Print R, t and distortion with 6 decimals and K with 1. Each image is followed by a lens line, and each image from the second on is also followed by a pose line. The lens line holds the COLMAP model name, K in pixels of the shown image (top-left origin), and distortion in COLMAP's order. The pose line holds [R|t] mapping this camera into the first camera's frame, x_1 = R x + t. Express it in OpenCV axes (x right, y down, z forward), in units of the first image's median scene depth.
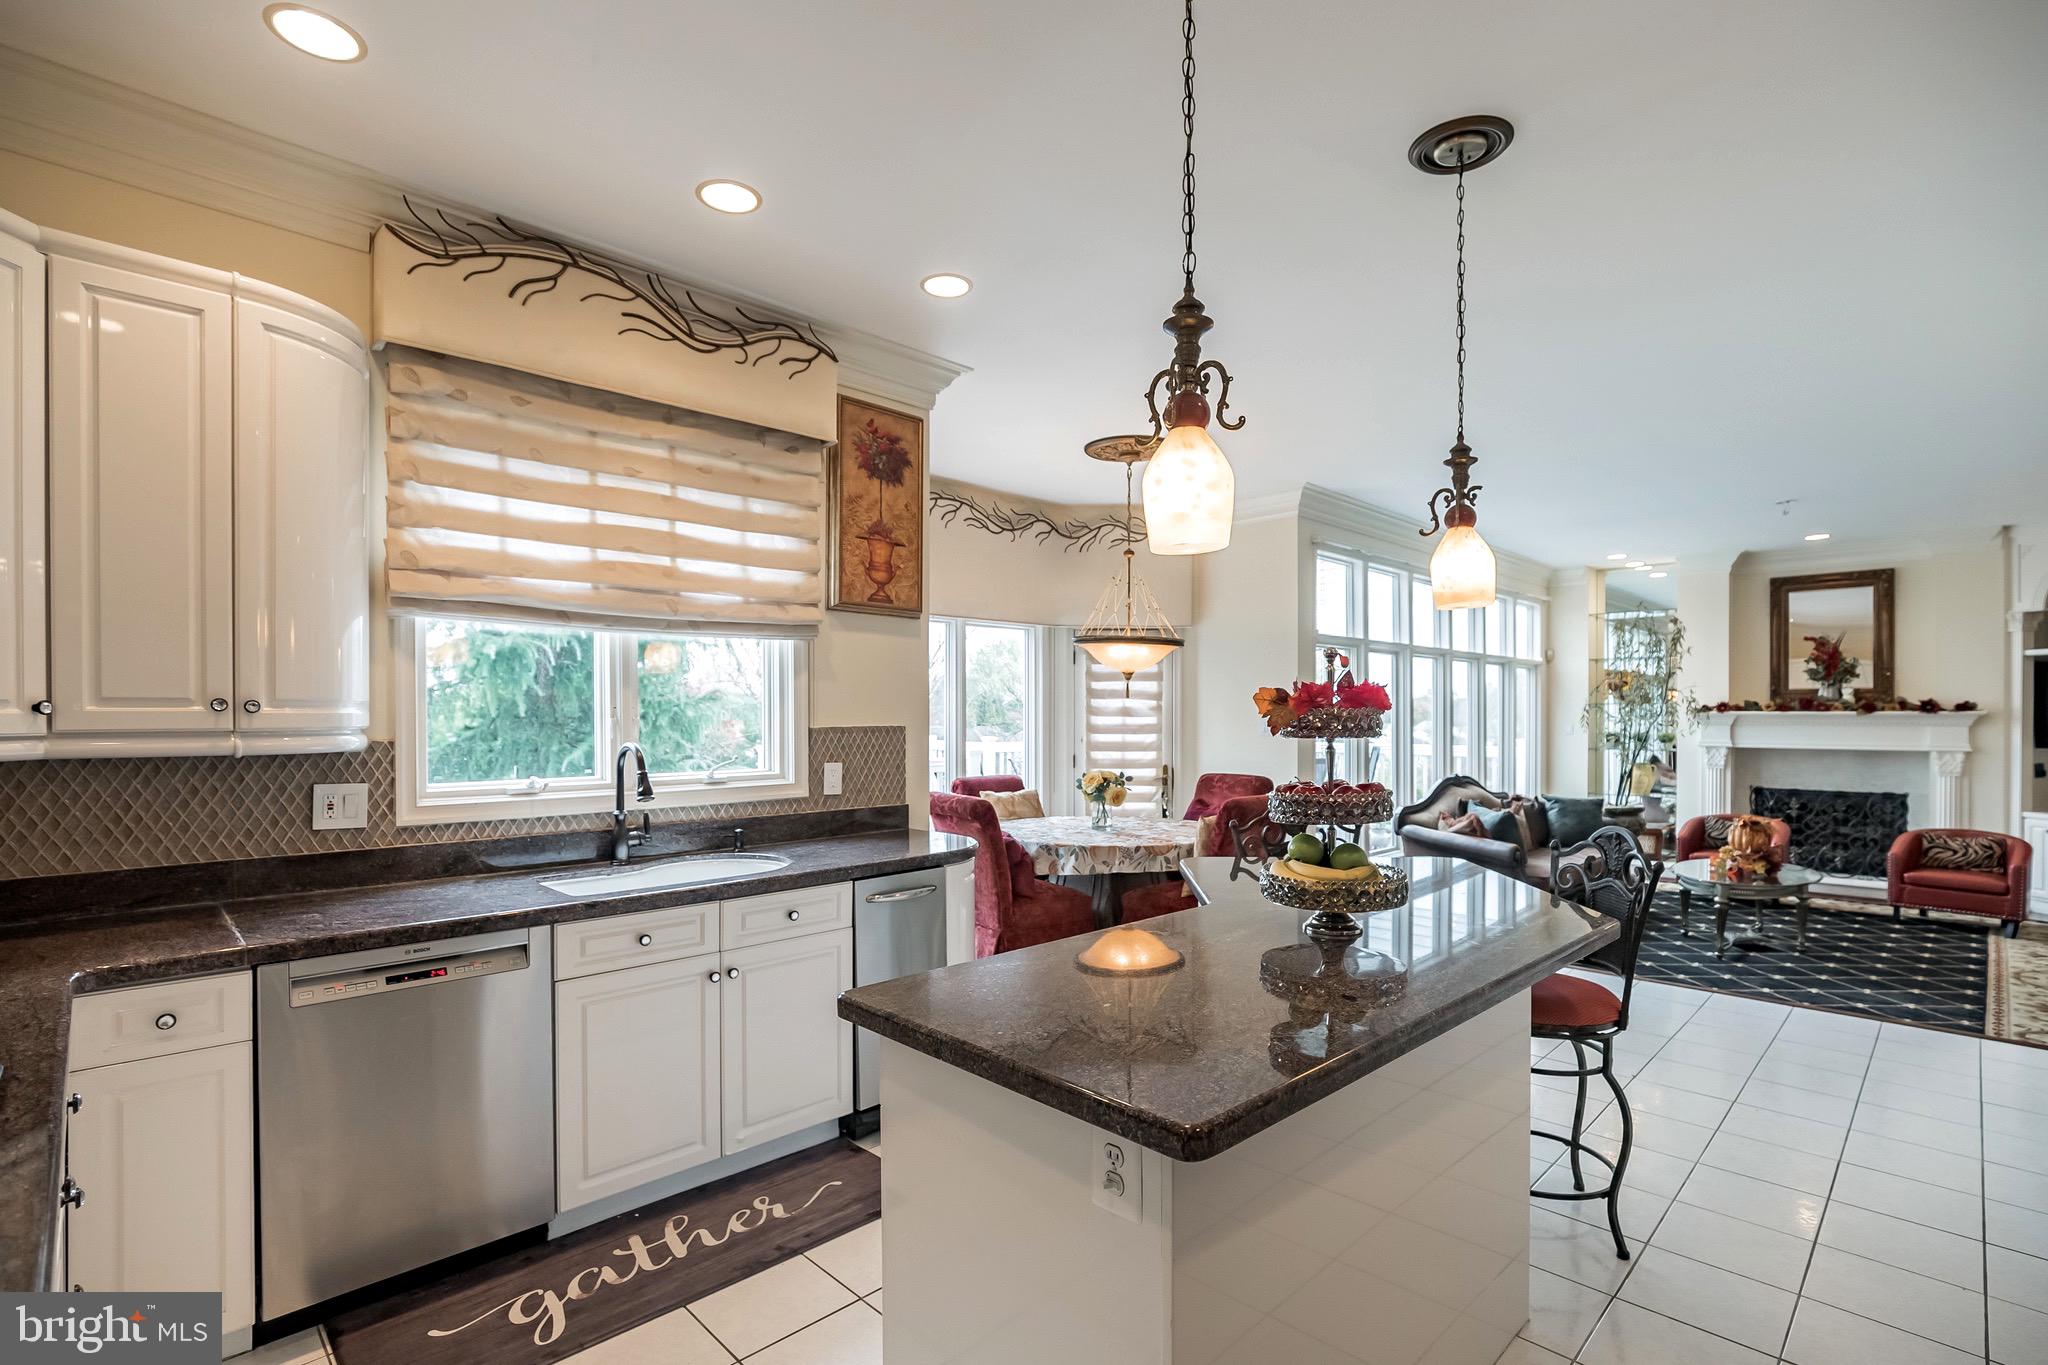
lens RADIAL K [[940.8, 0, 1038.4], [0, 940.8, 721.9], [0, 0, 1]] dist [-0.021254, 0.006143]
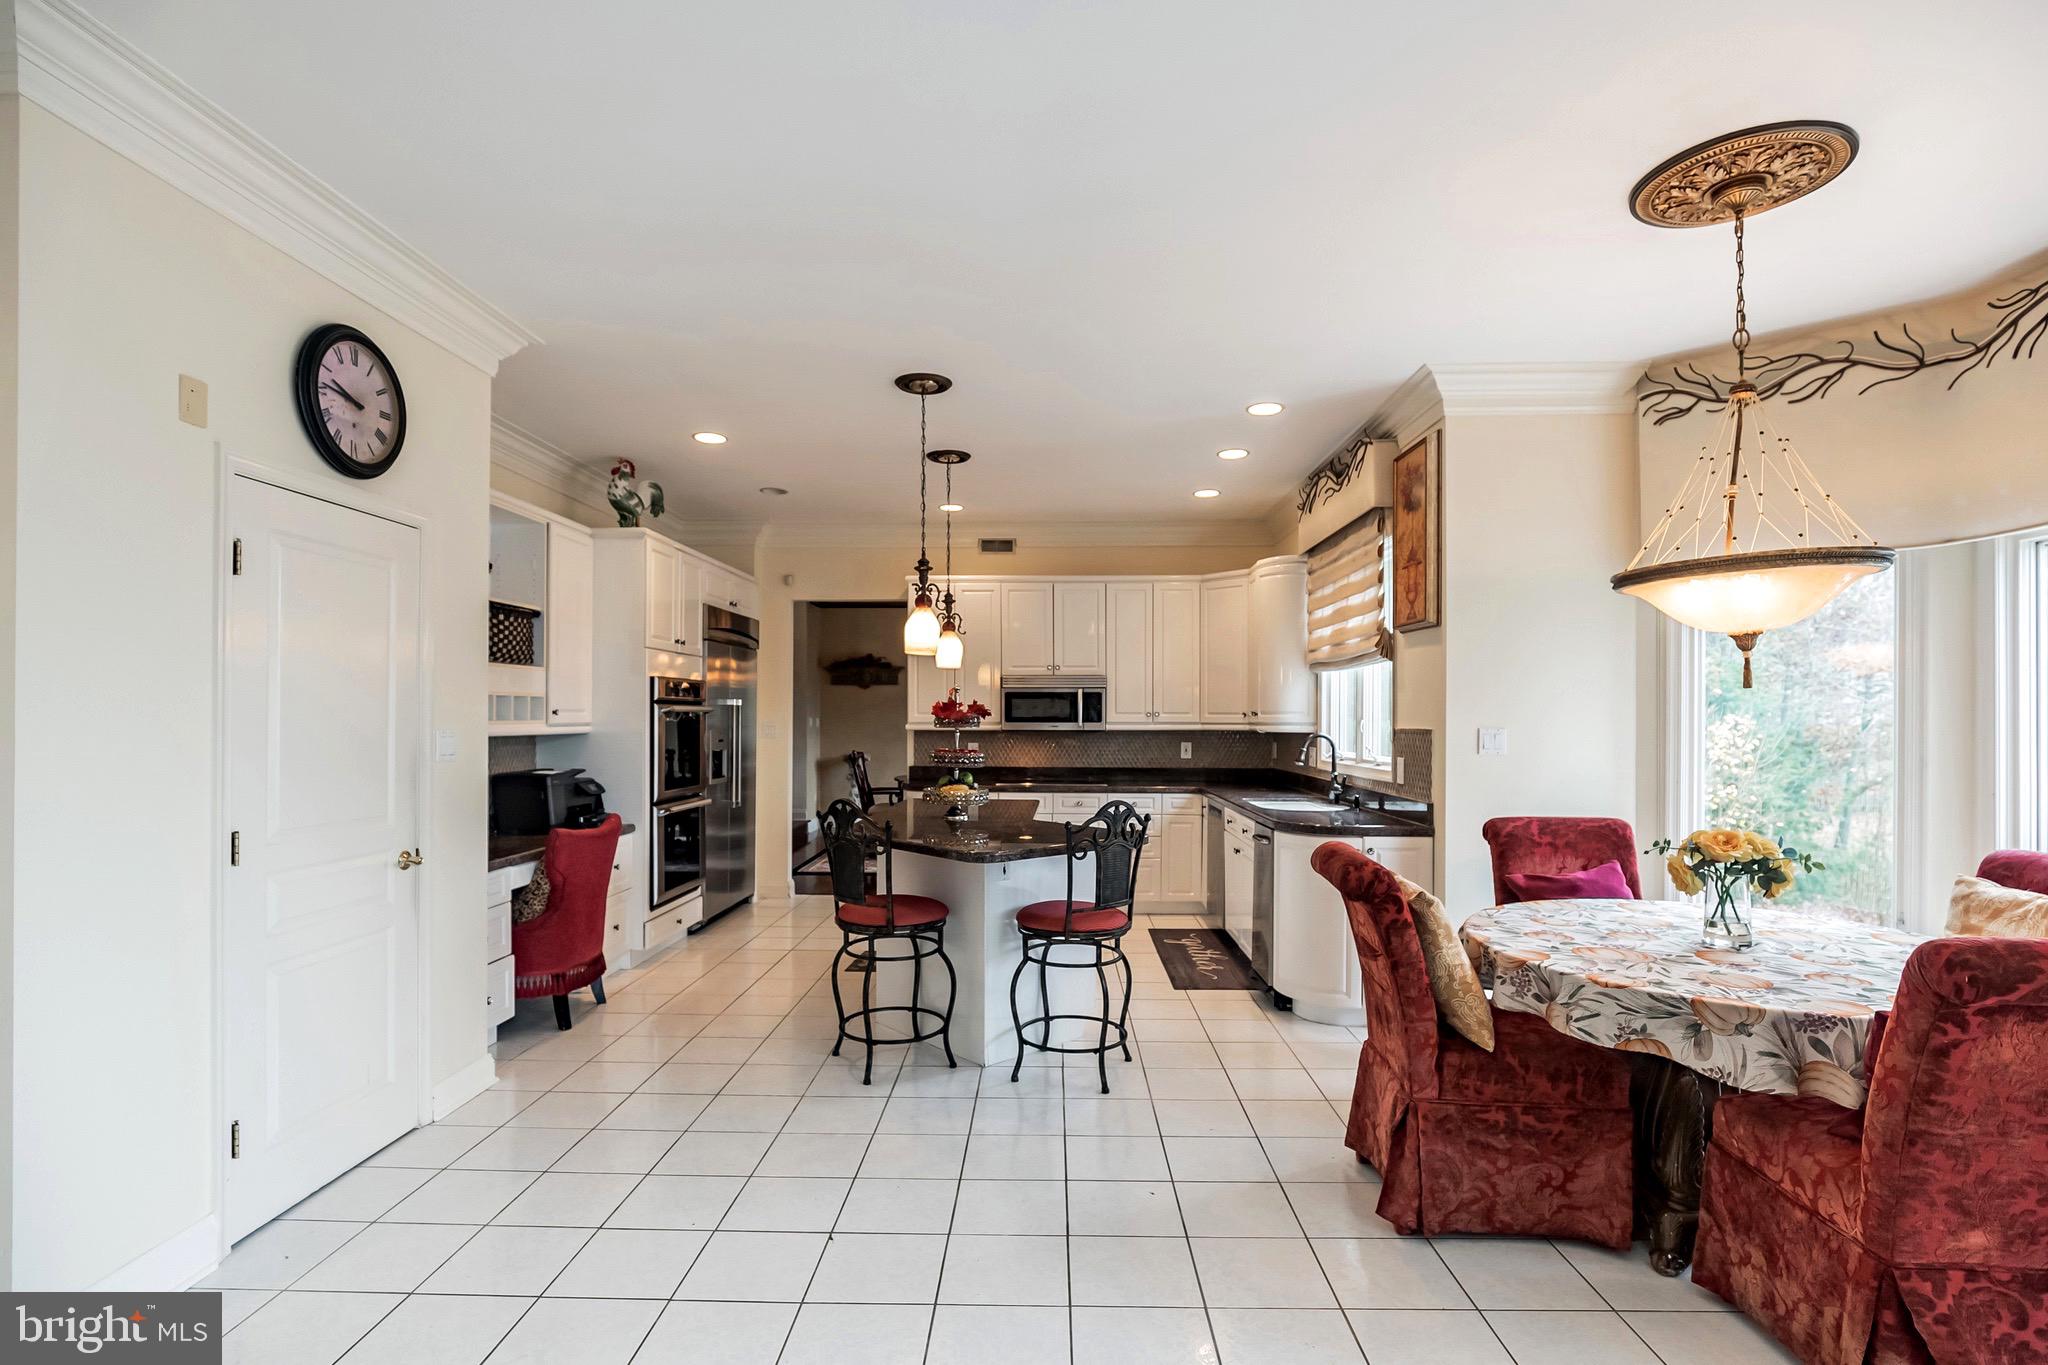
lens RADIAL K [[978.6, 0, 1035.2], [0, 978.6, 709.4], [0, 0, 1]] dist [-0.018069, 0.003540]
pose [[-0.714933, -0.007411, -0.699153, 0.765831], [-0.010084, 0.999949, -0.000288, -0.010755], [0.699120, 0.006844, -0.714972, 1.194149]]
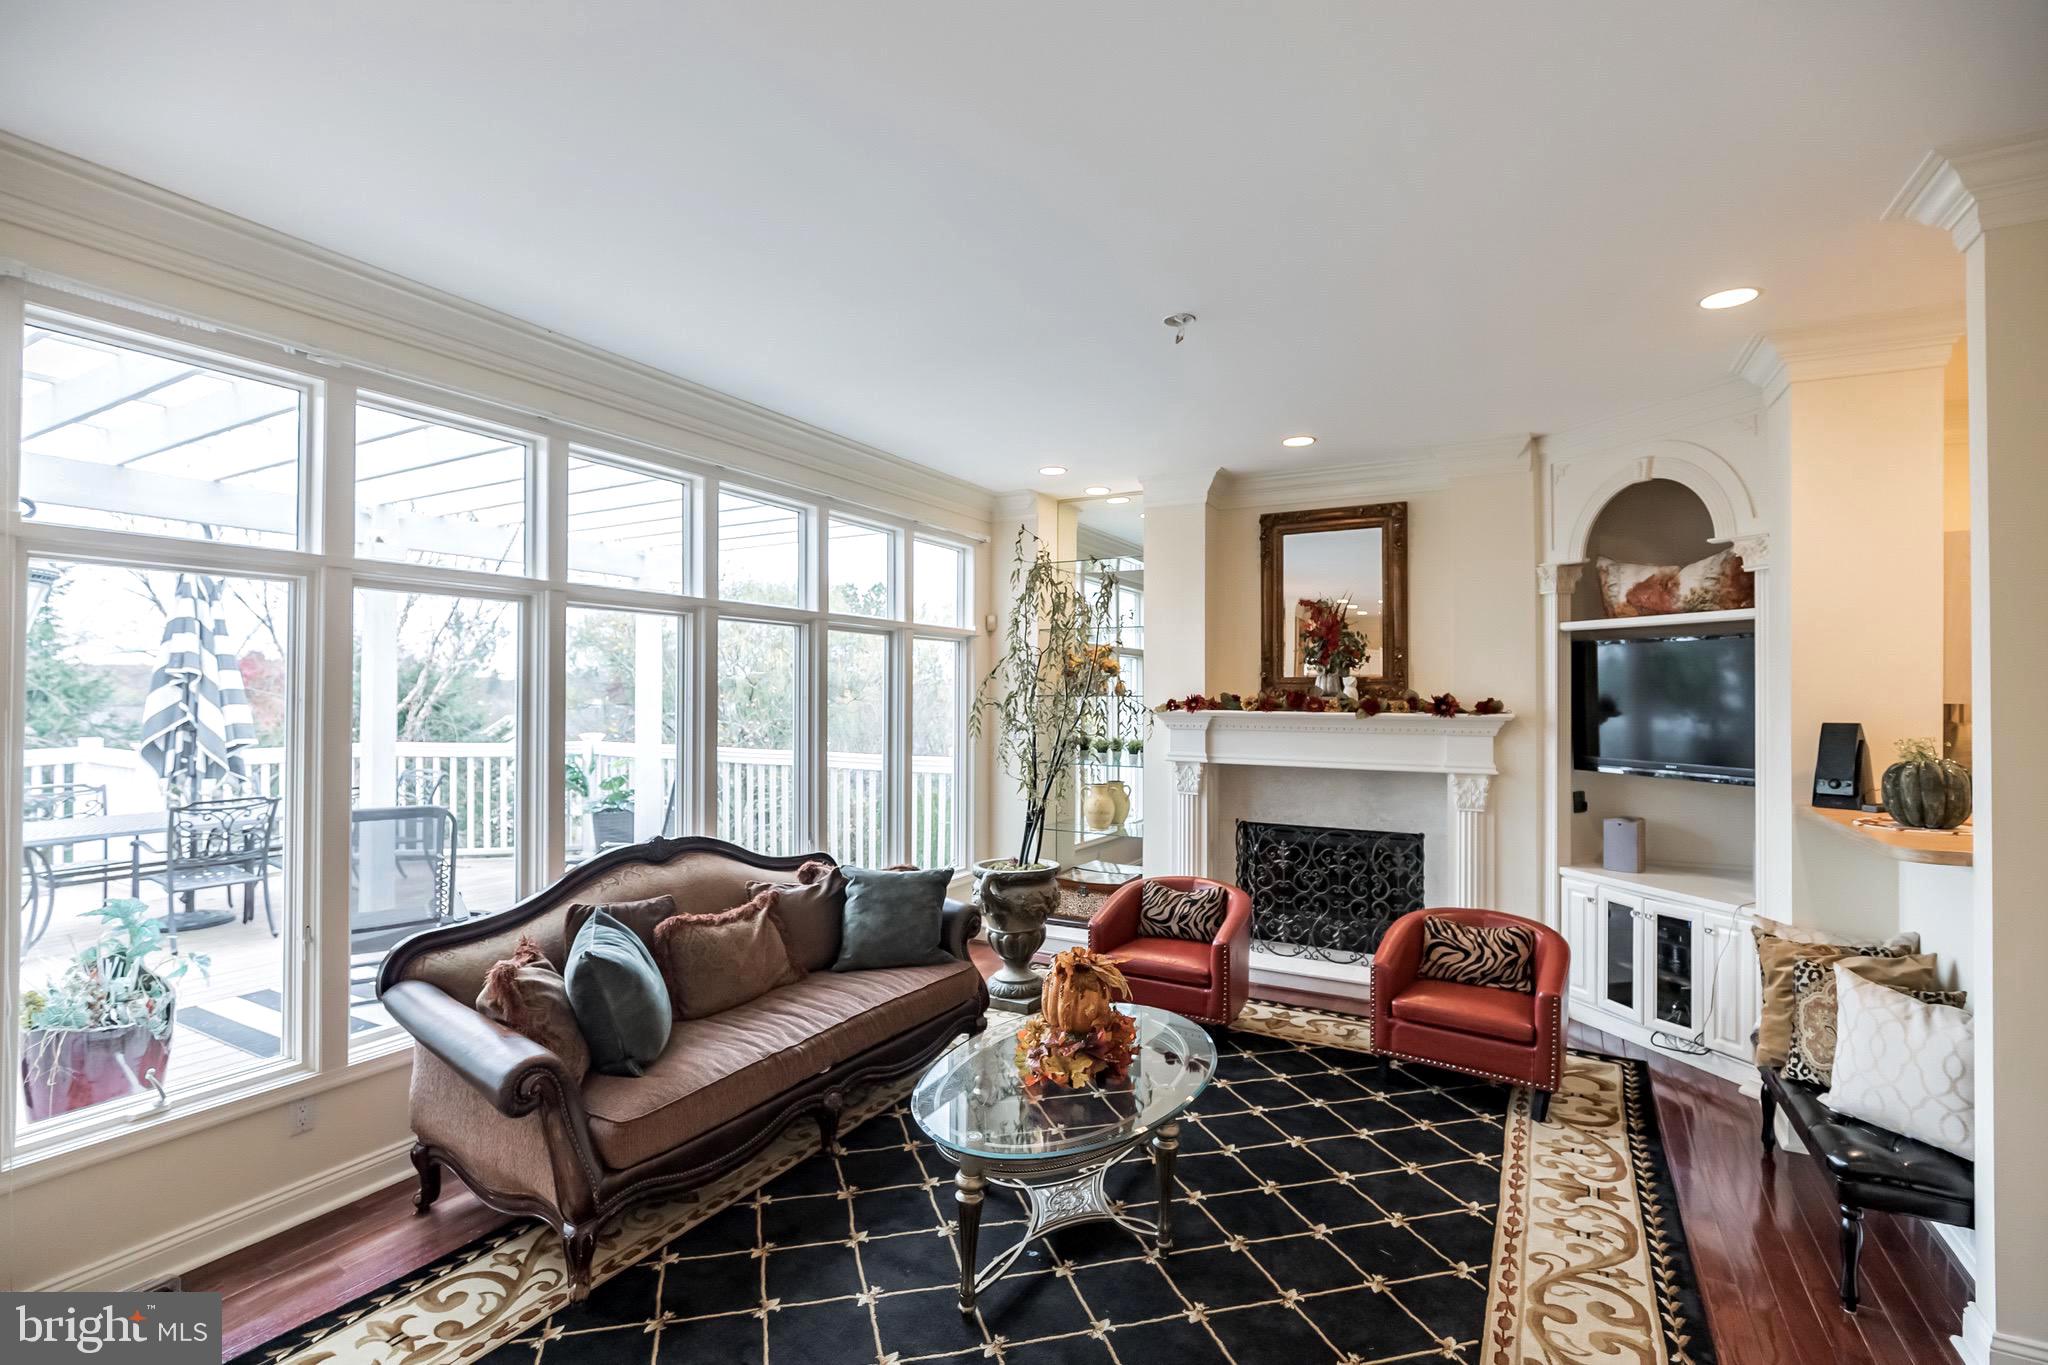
lens RADIAL K [[940.8, 0, 1016.4], [0, 940.8, 683.2], [0, 0, 1]] dist [-0.021254, 0.006143]
pose [[0.960535, 0.008882, 0.278018, 0.568435], [-0.003868, 0.999820, -0.018579, -0.022988], [-0.278133, 0.016771, 0.960396, 0.523679]]
